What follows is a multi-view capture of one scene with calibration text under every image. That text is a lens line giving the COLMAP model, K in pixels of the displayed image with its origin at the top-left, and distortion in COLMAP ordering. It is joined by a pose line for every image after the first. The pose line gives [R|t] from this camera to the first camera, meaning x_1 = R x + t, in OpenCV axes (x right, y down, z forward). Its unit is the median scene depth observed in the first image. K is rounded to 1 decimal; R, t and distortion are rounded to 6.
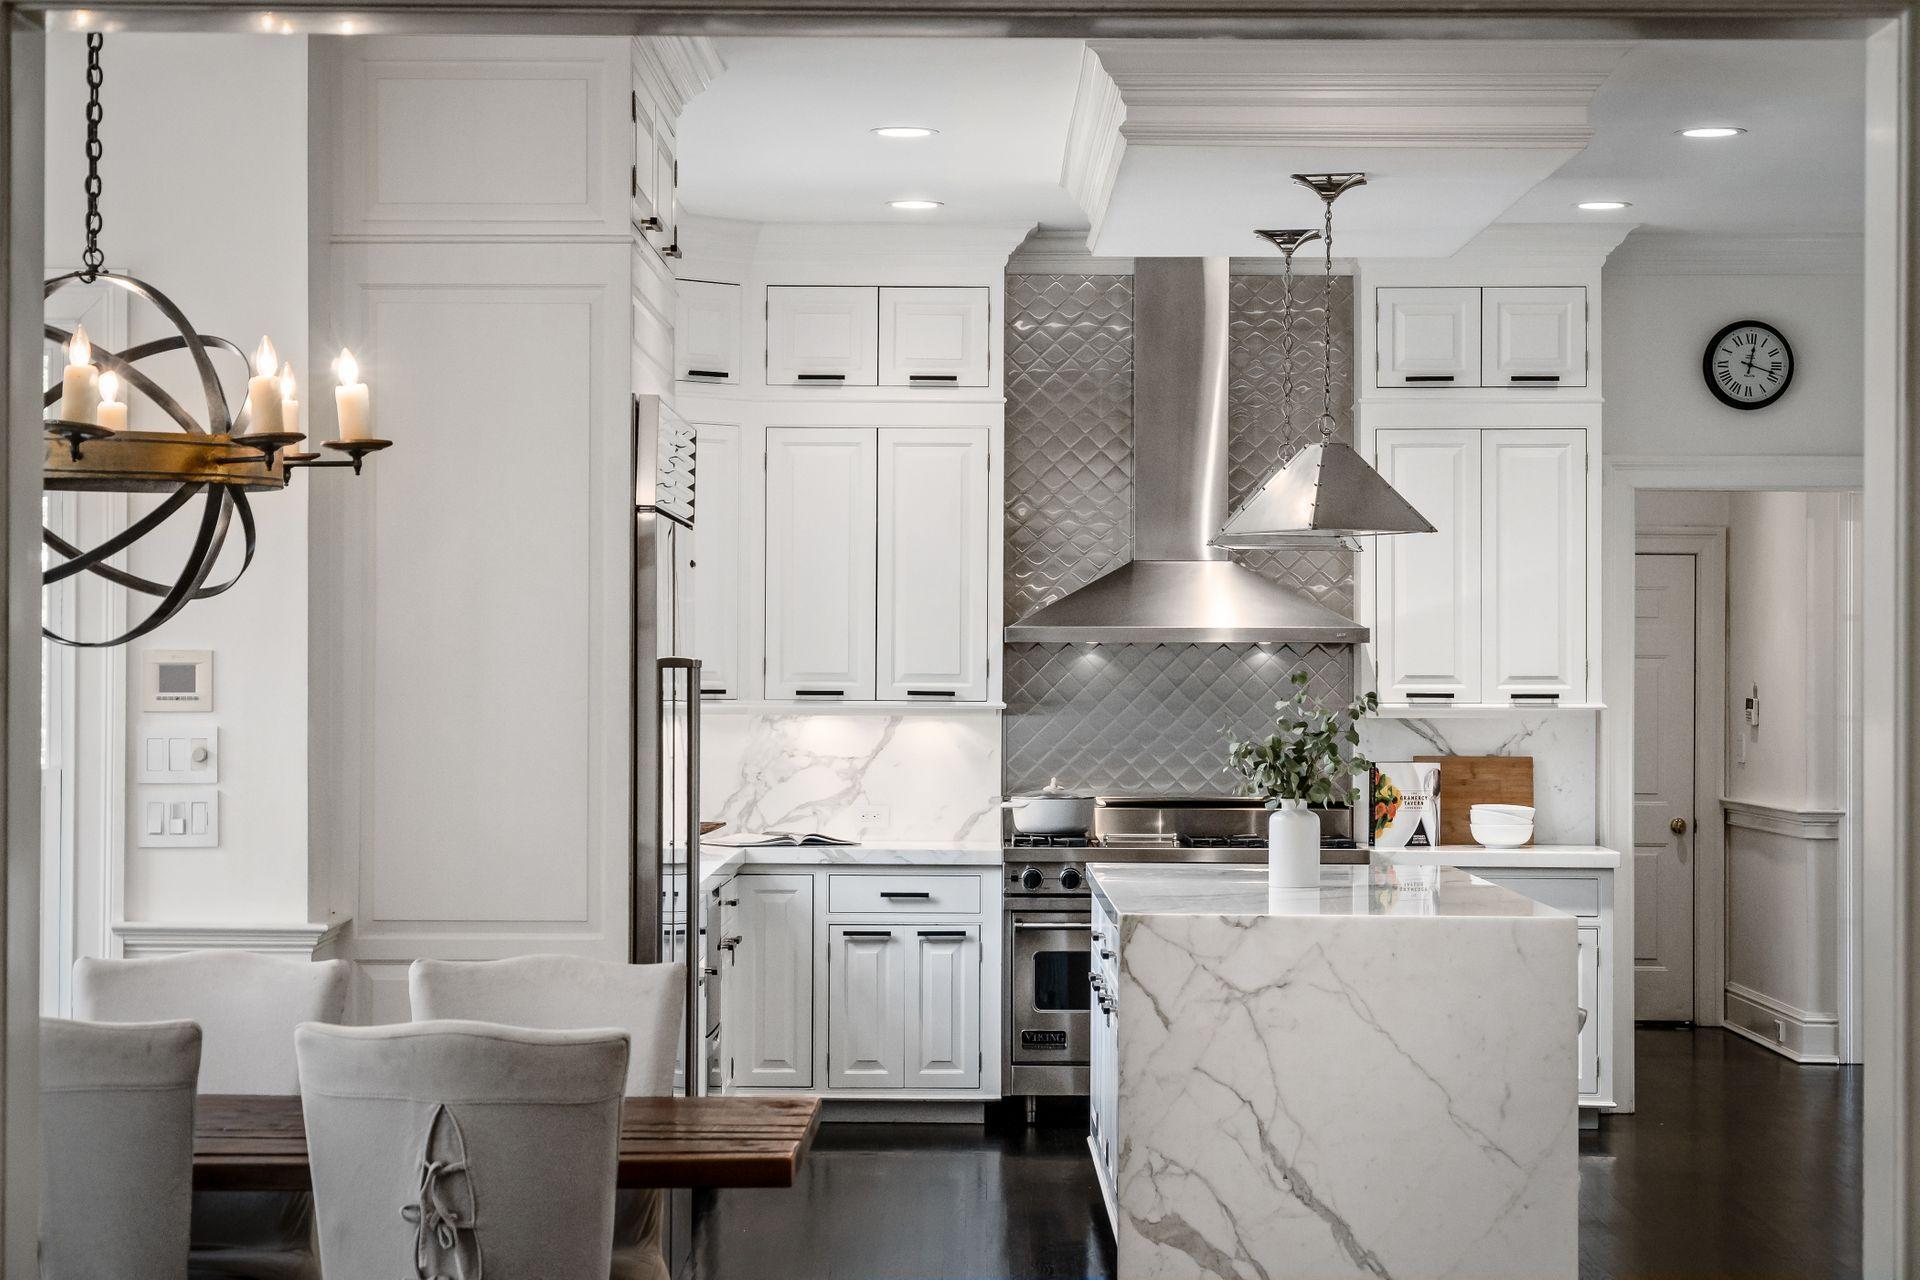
lens RADIAL K [[4149.3, 0, 966.5], [0, 4149.3, 633.6], [0, 0, 1]] dist [0.200743, 0.000000]
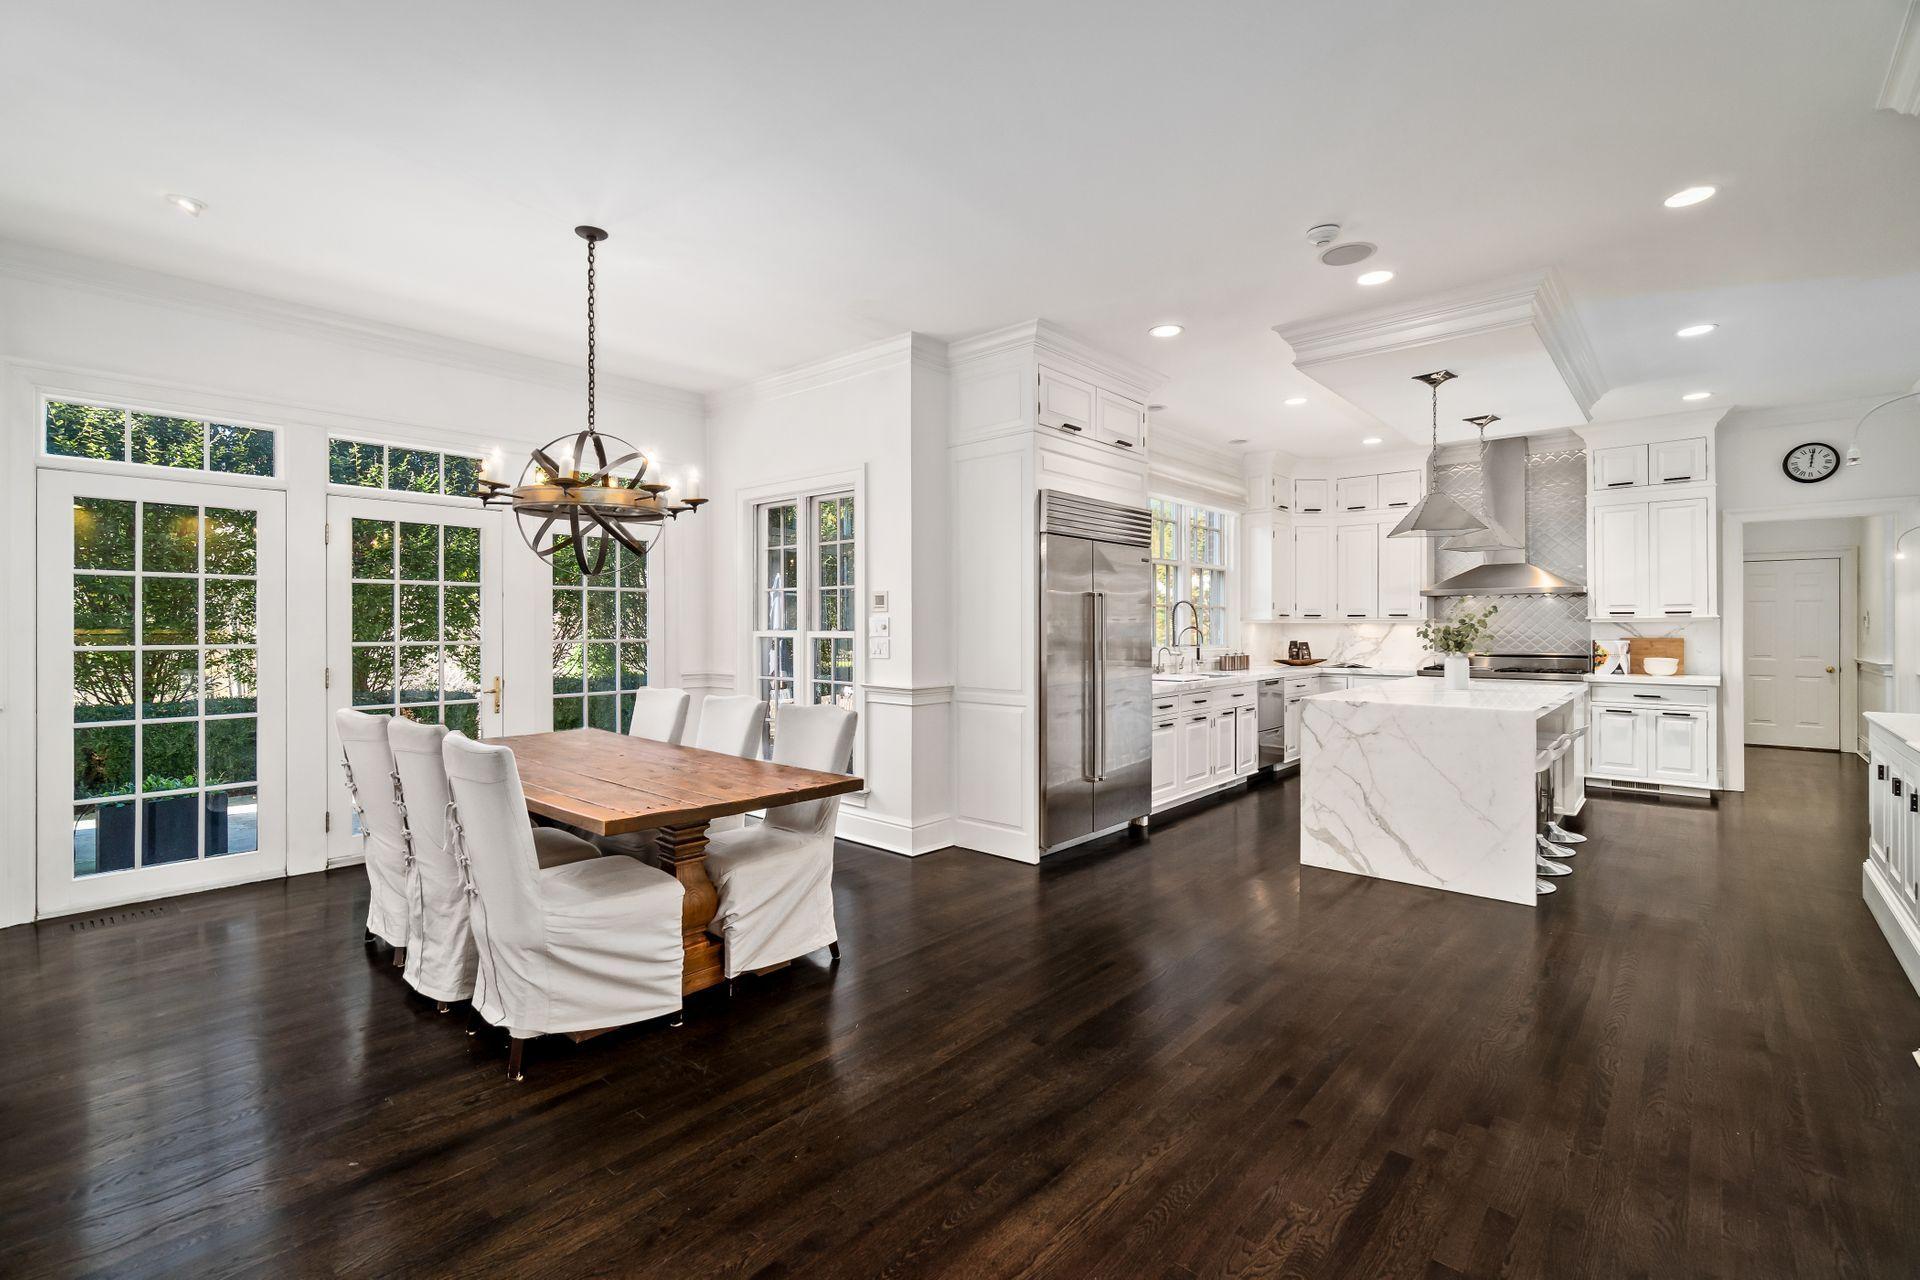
lens RADIAL K [[840.7, 0, 945.0], [0, 840.7, 627.0], [0, 0, 1]] dist [-0.002635, 0.000675]
pose [[0.742015, -0.006174, -0.670354, 0.146698], [0.011577, 0.999926, 0.003604, 0.016732], [0.670283, -0.010435, 0.742032, 0.364895]]
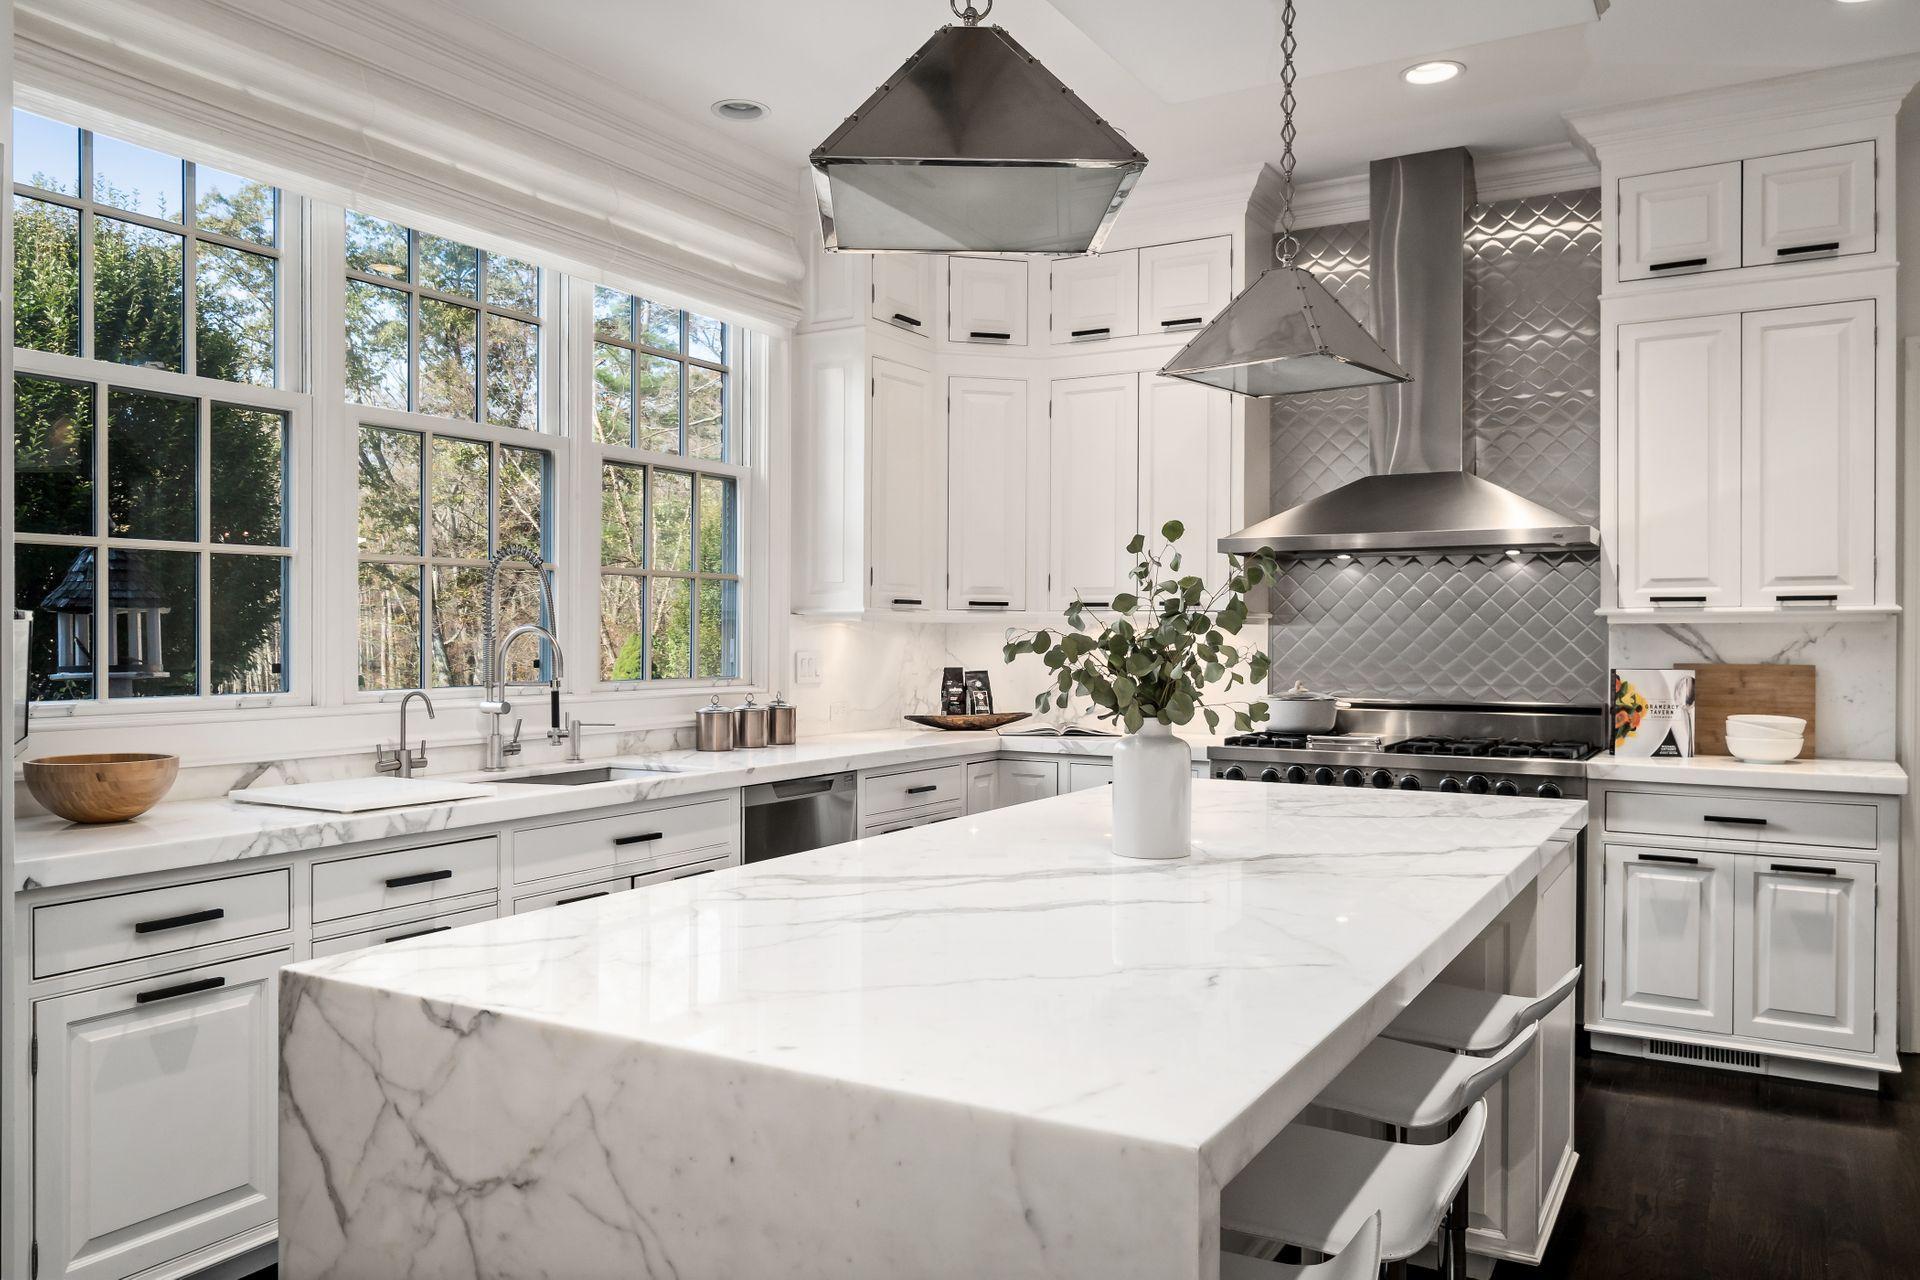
lens RADIAL K [[1400.7, 0, 963.2], [0, 1400.7, 649.3], [0, 0, 1]] dist [-0.001855, 0.004886]
pose [[0.865108, 0.003301, -0.501574, 0.130398], [0.004453, 0.999888, 0.014261, 0.020973], [0.501565, -0.014571, 0.864997, 0.640641]]
